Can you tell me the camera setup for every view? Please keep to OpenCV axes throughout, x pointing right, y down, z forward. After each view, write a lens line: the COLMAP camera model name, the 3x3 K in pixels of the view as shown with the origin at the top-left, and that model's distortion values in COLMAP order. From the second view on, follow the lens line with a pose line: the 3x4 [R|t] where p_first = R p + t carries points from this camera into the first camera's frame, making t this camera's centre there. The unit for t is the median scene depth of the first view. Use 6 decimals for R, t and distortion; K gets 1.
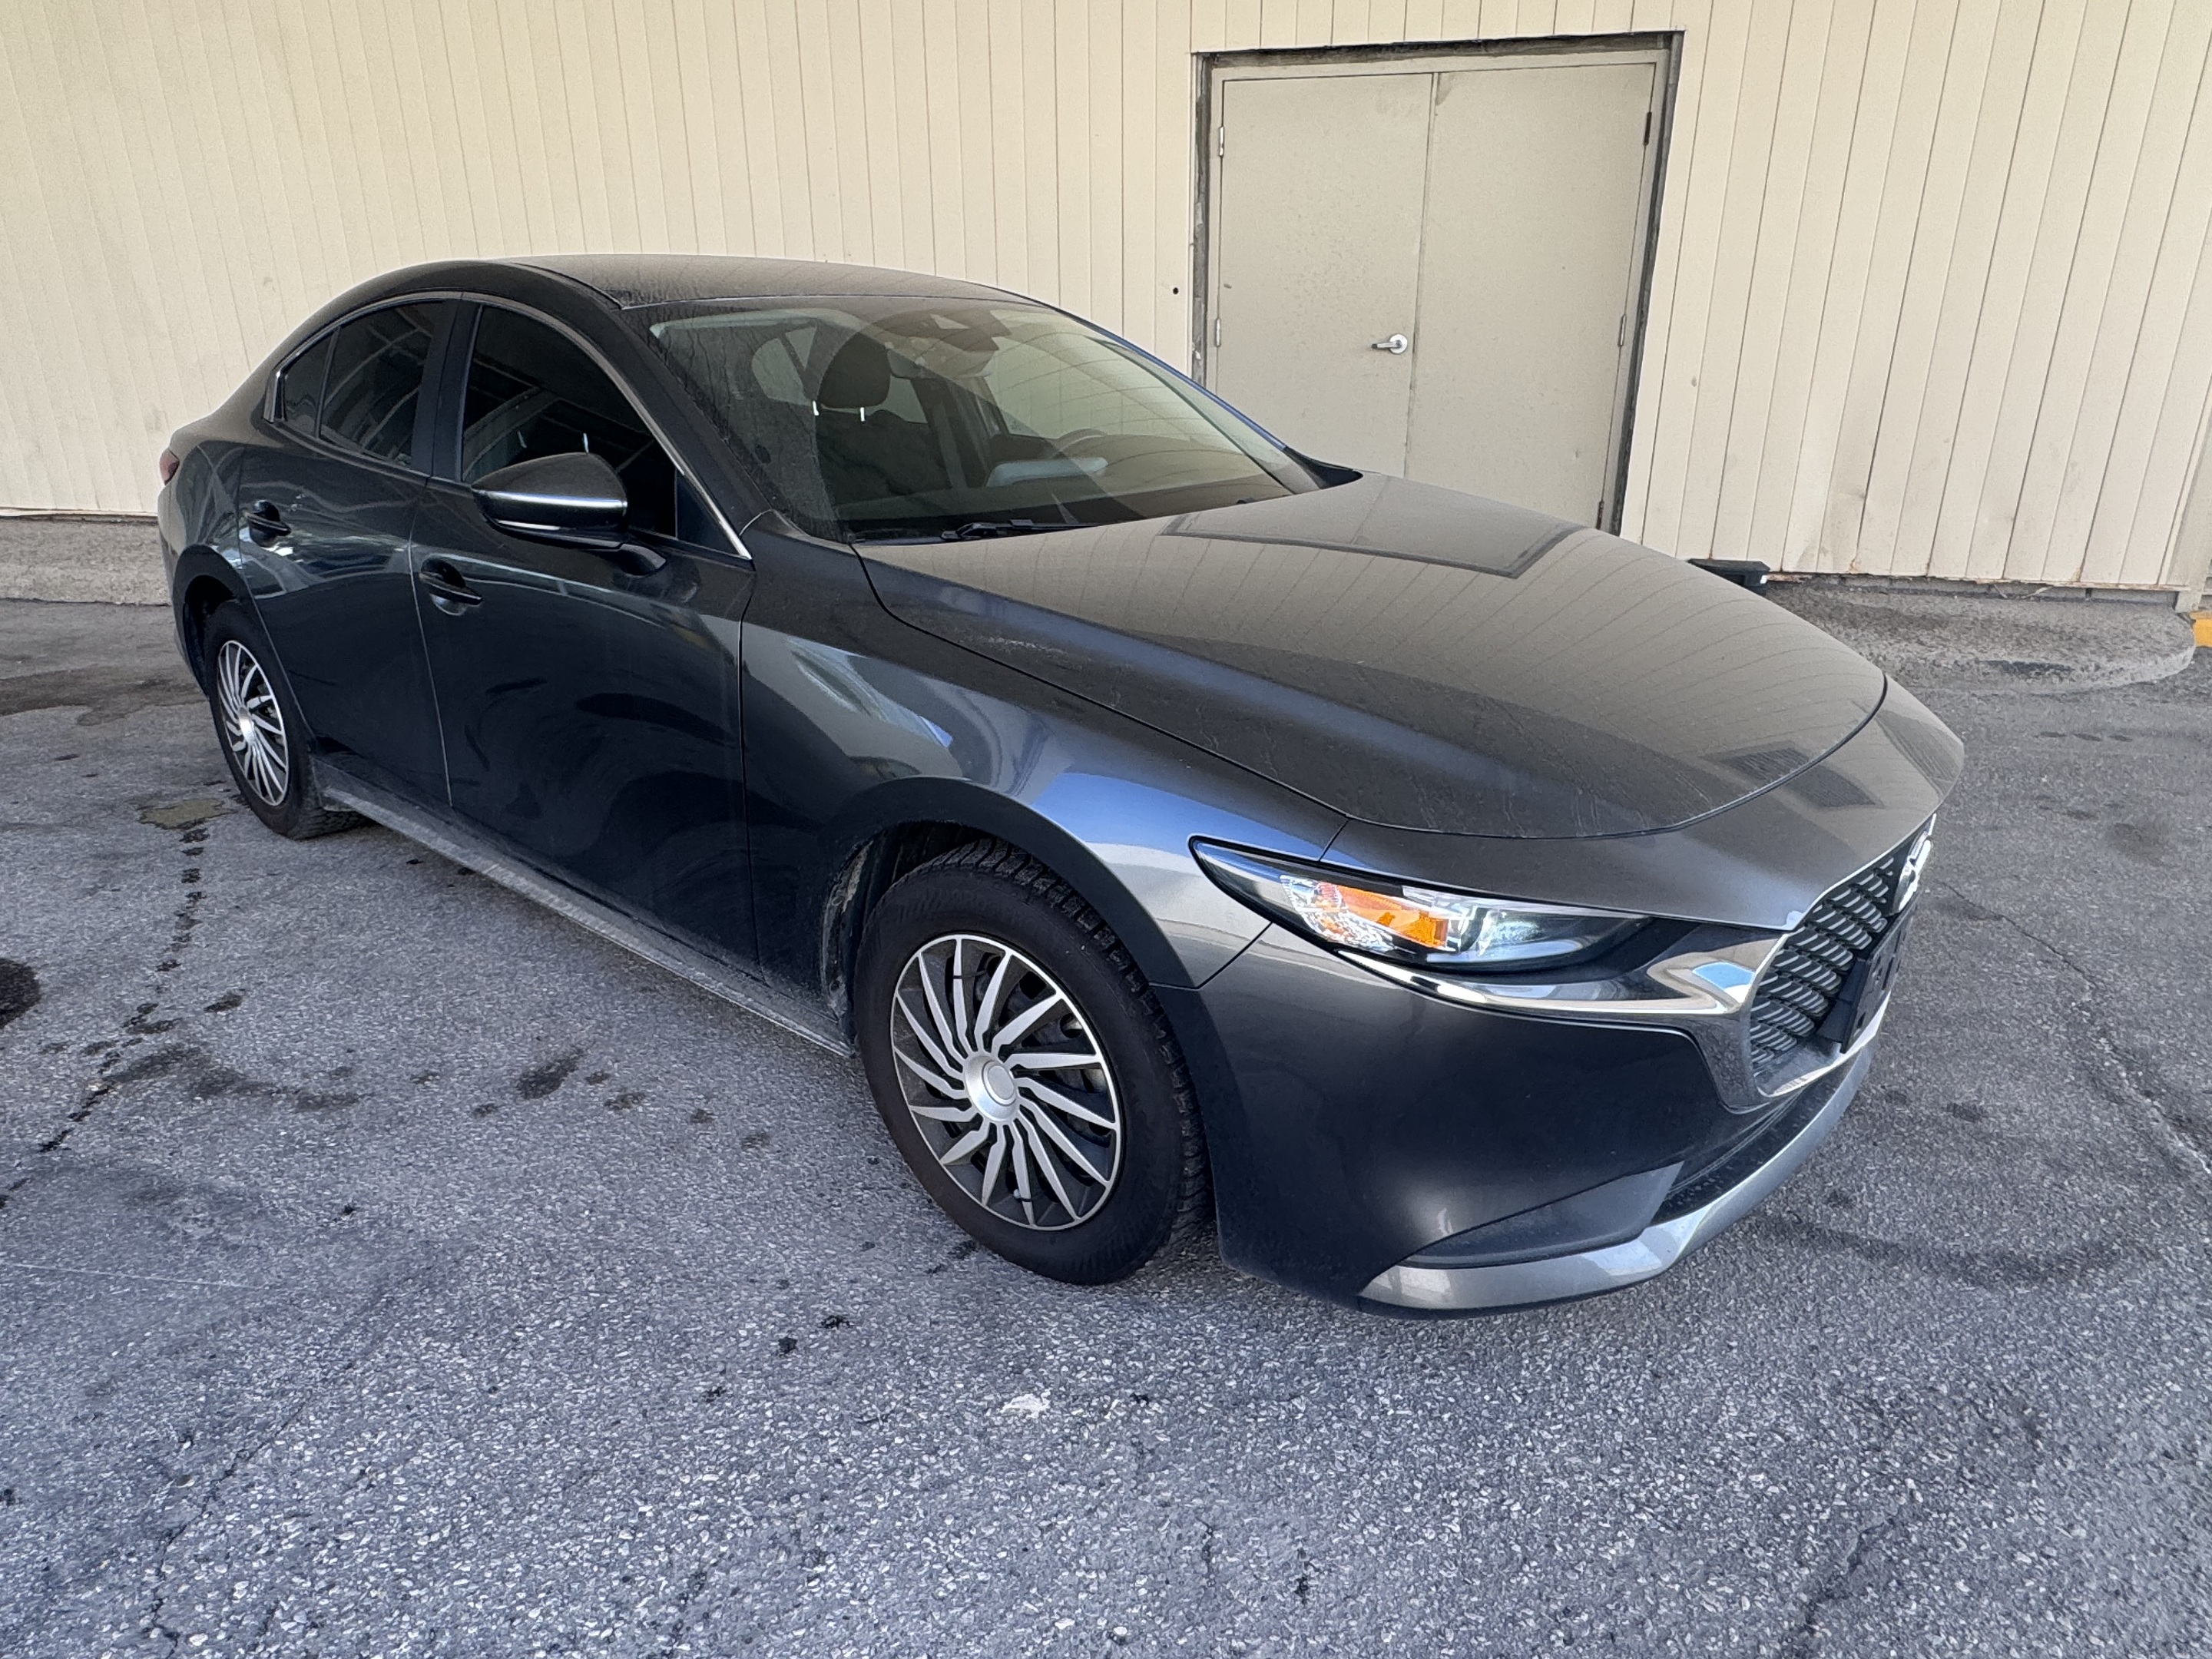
lens RADIAL K [[1352.3, 0, 1102.9], [0, 1352.3, 826.2], [0, 0, 1]] dist [0.002791, 0.000005]
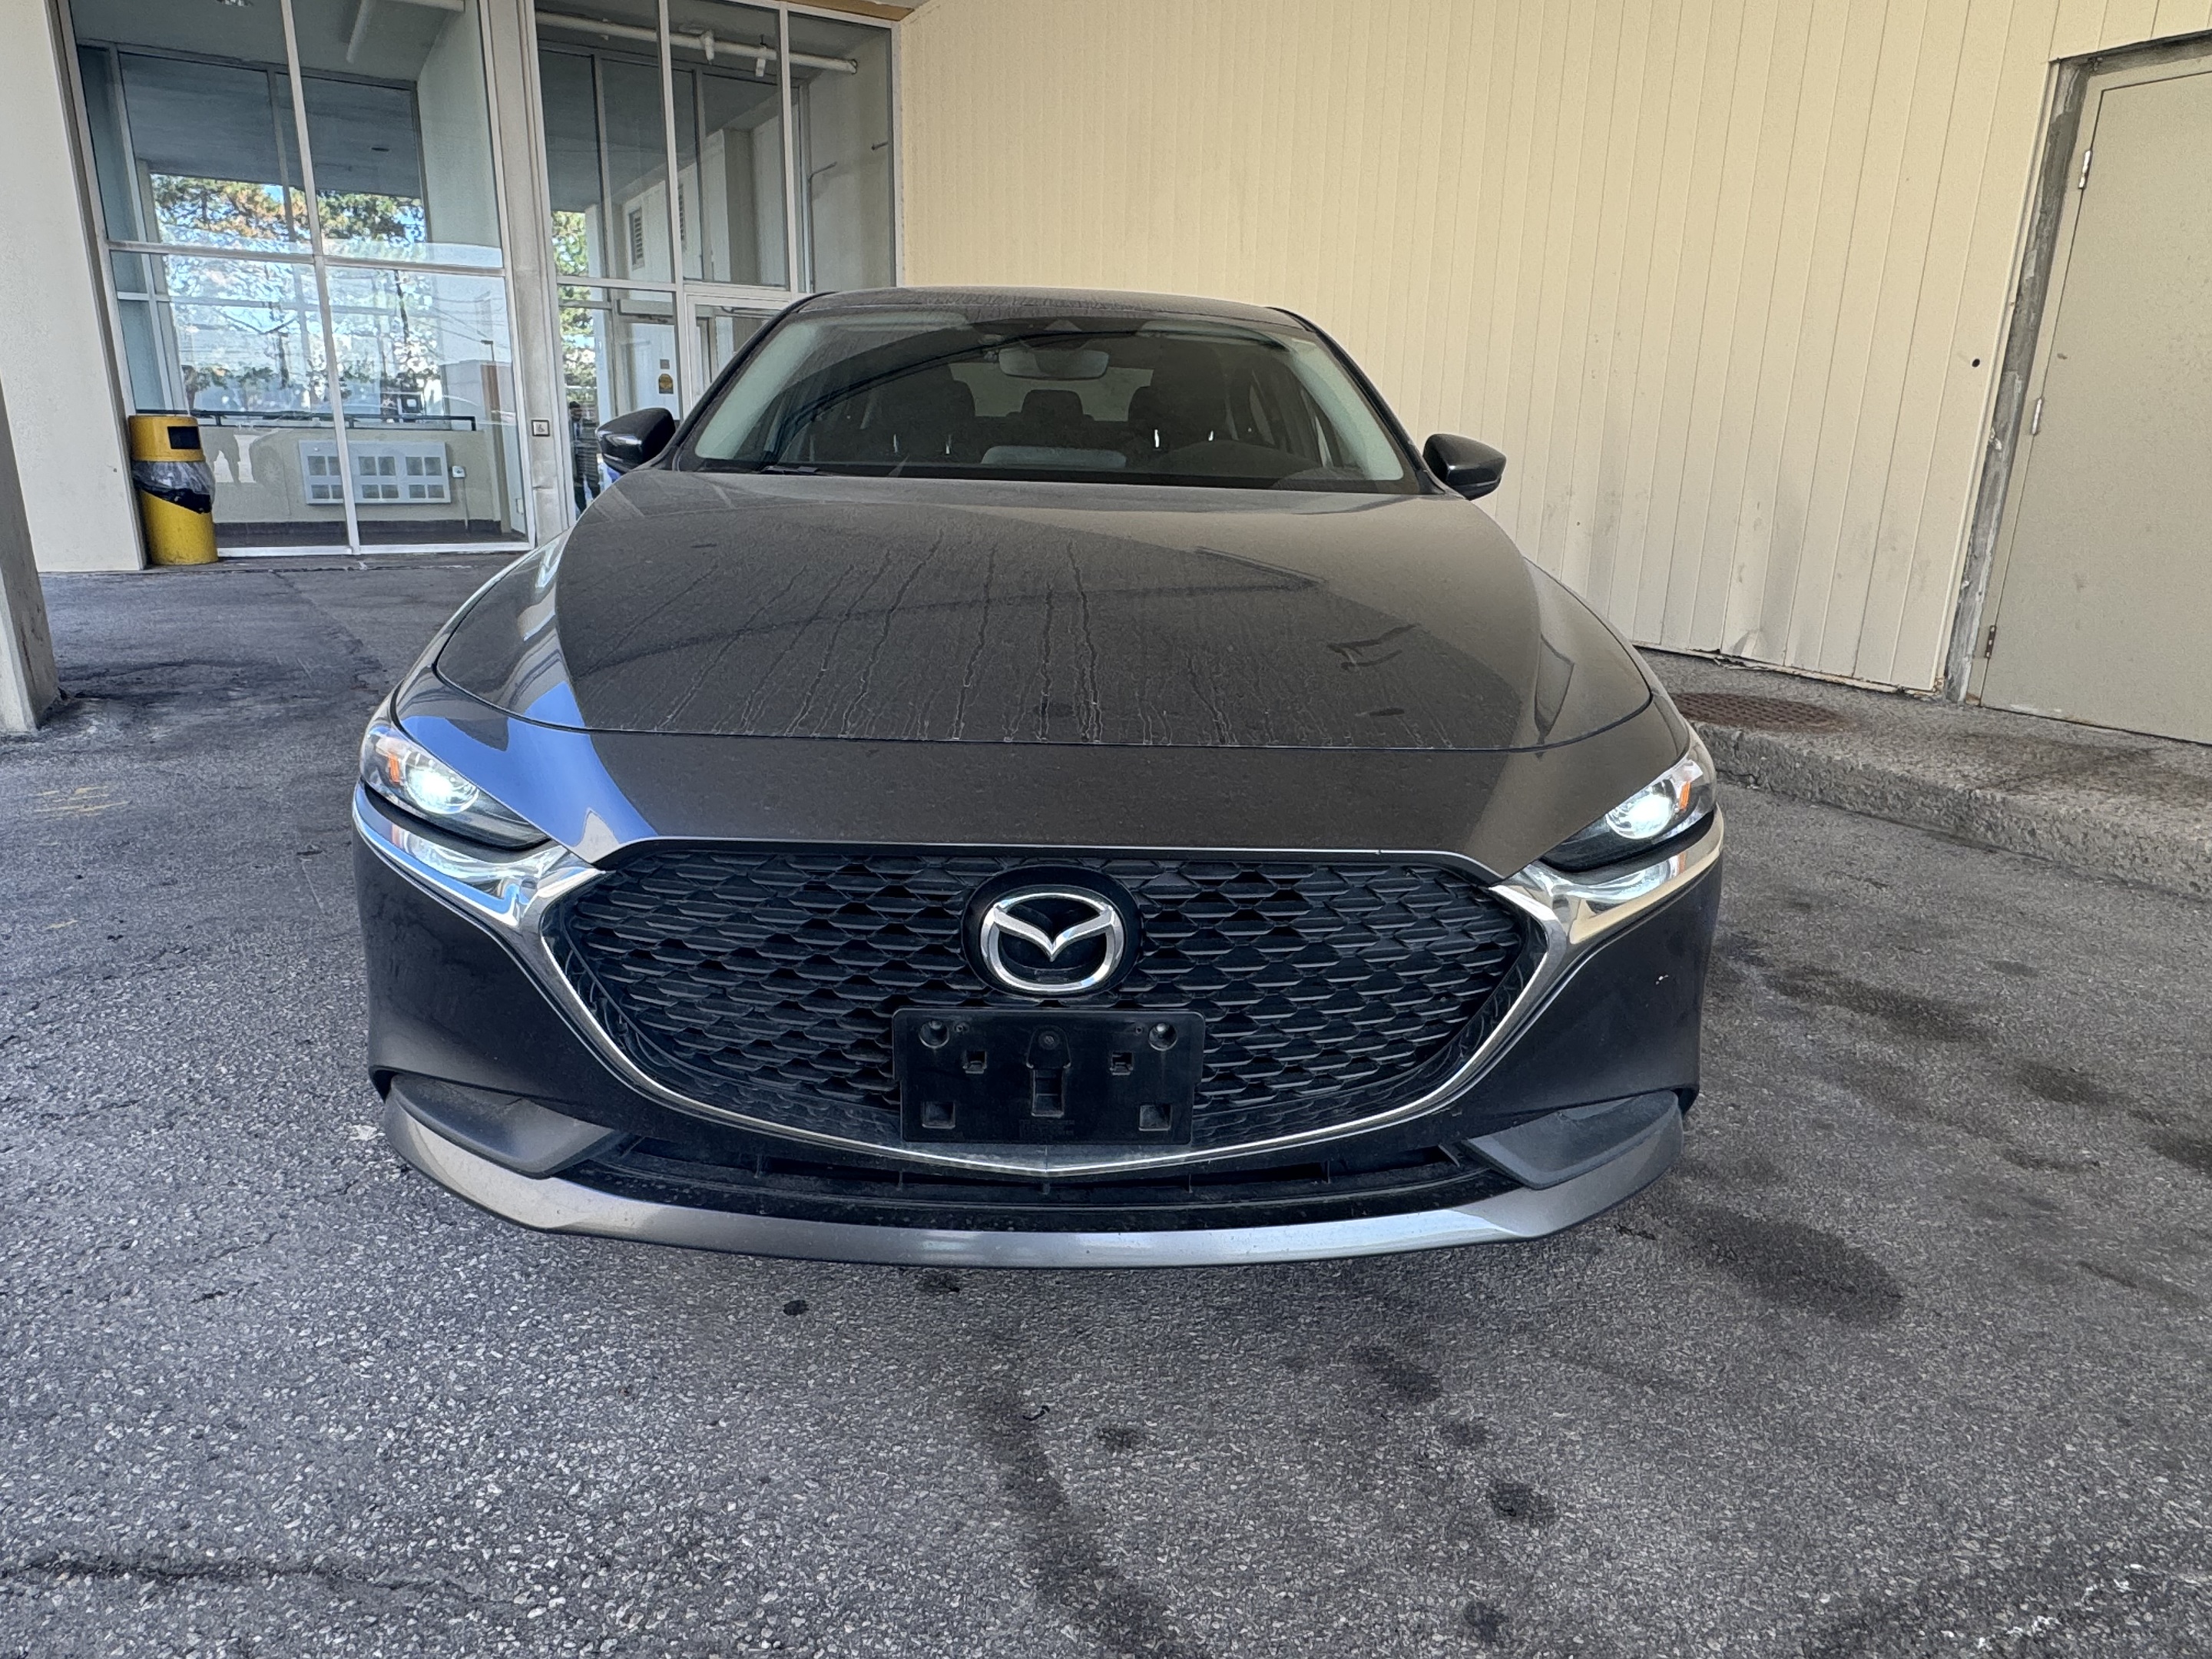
lens RADIAL K [[1352.3, 0, 1102.4], [0, 1352.3, 831.0], [0, 0, 1]] dist [0.002791, 0.000005]
pose [[0.674819, 0.217062, -0.705339, 0.342477], [-0.279891, 0.959637, 0.027540, -0.015862], [0.682847, 0.178833, 0.708335, 0.154817]]
